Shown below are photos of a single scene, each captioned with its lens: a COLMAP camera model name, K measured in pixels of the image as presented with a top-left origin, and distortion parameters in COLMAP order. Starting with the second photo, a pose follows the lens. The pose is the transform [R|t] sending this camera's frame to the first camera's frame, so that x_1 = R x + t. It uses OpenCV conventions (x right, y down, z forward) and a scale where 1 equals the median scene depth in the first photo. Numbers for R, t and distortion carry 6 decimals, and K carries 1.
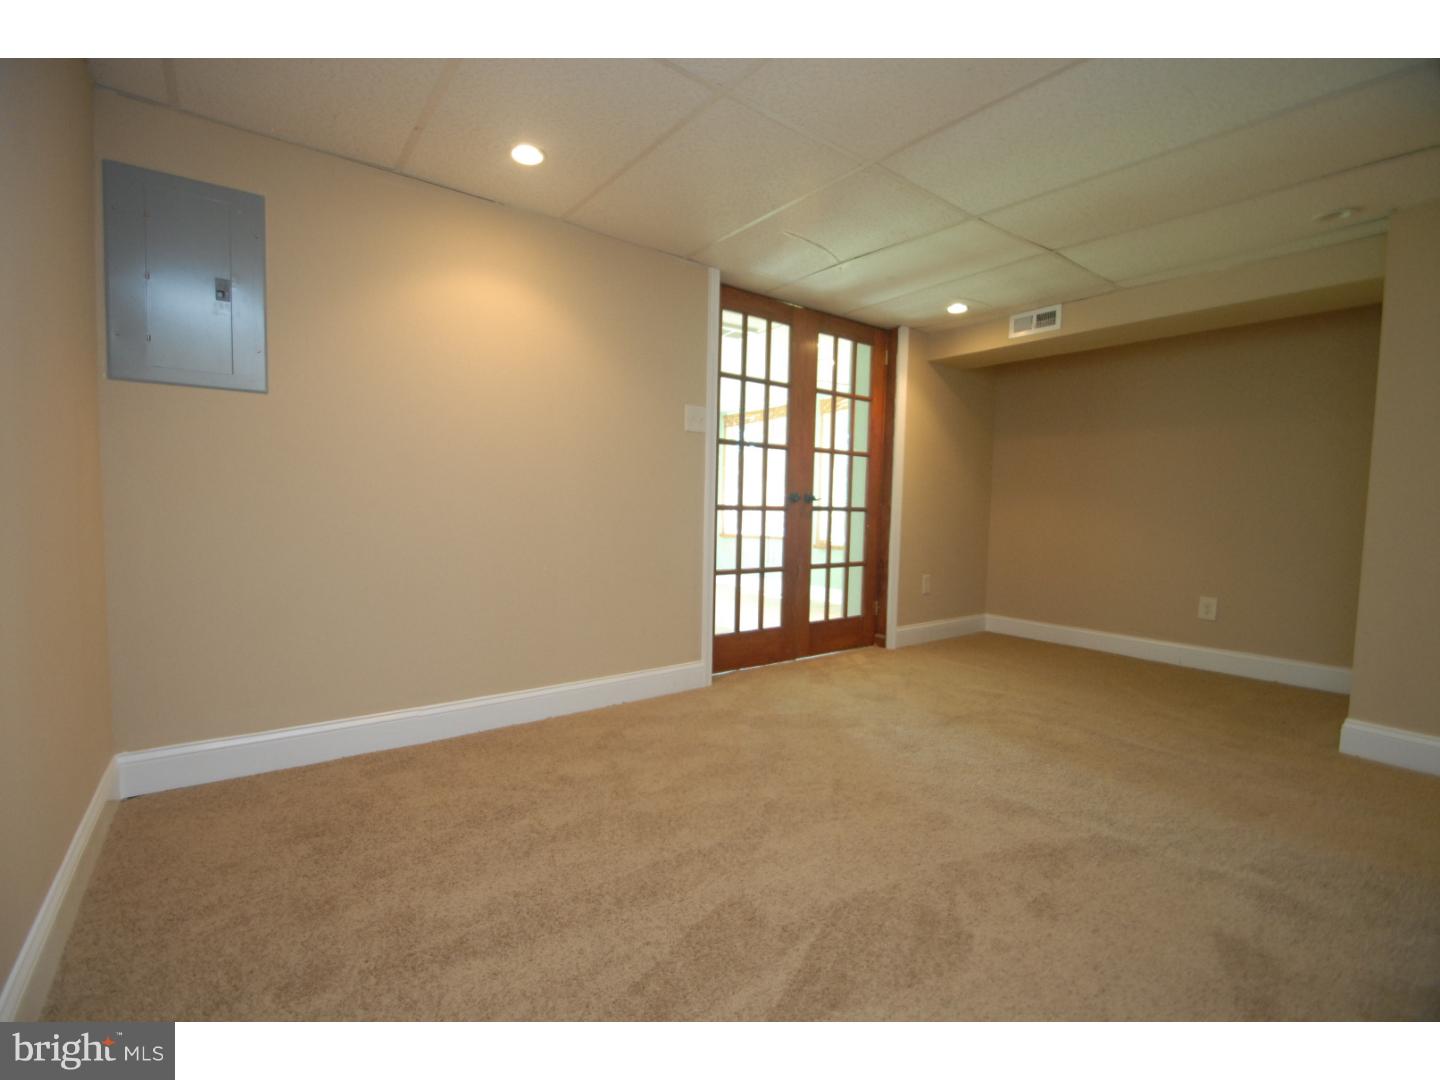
lens RADIAL K [[637.6, 0, 700.0], [0, 637.6, 541.6], [0, 0, 1]] dist [0.019286, -0.019301]
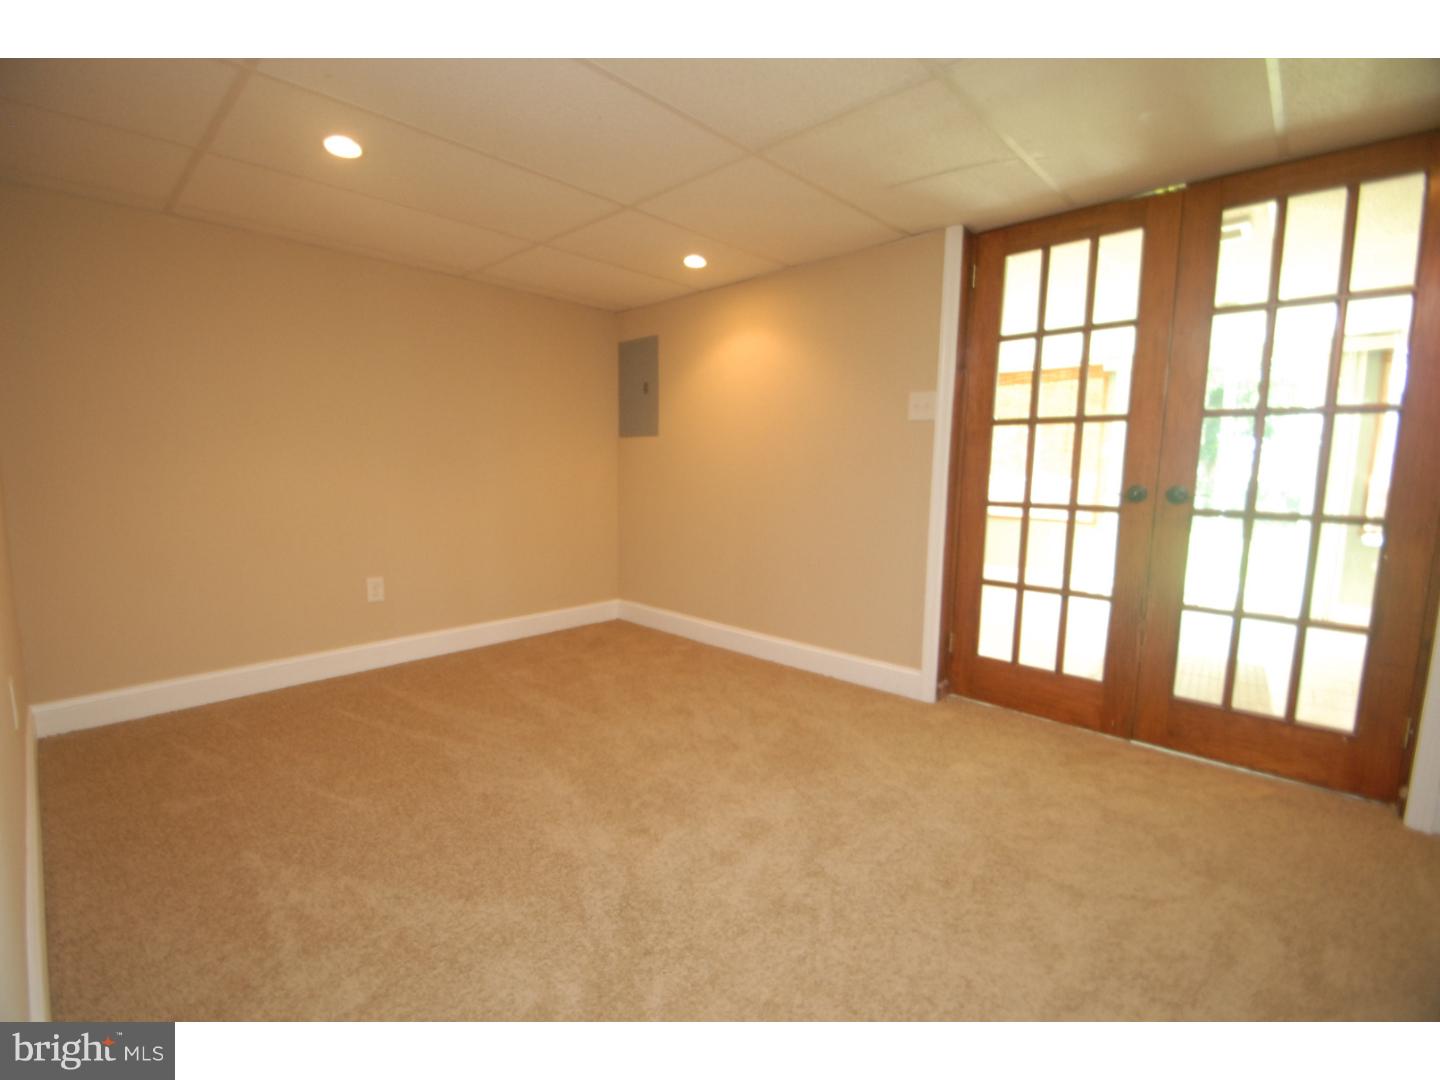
lens RADIAL K [[637.6, 0, 700.0], [0, 637.6, 541.6], [0, 0, 1]] dist [0.019286, -0.019301]
pose [[0.171739, 0.097589, -0.980297, 0.738503], [-0.067296, 0.993919, 0.087155, -0.048505], [0.982841, 0.051002, 0.177262, 0.461197]]
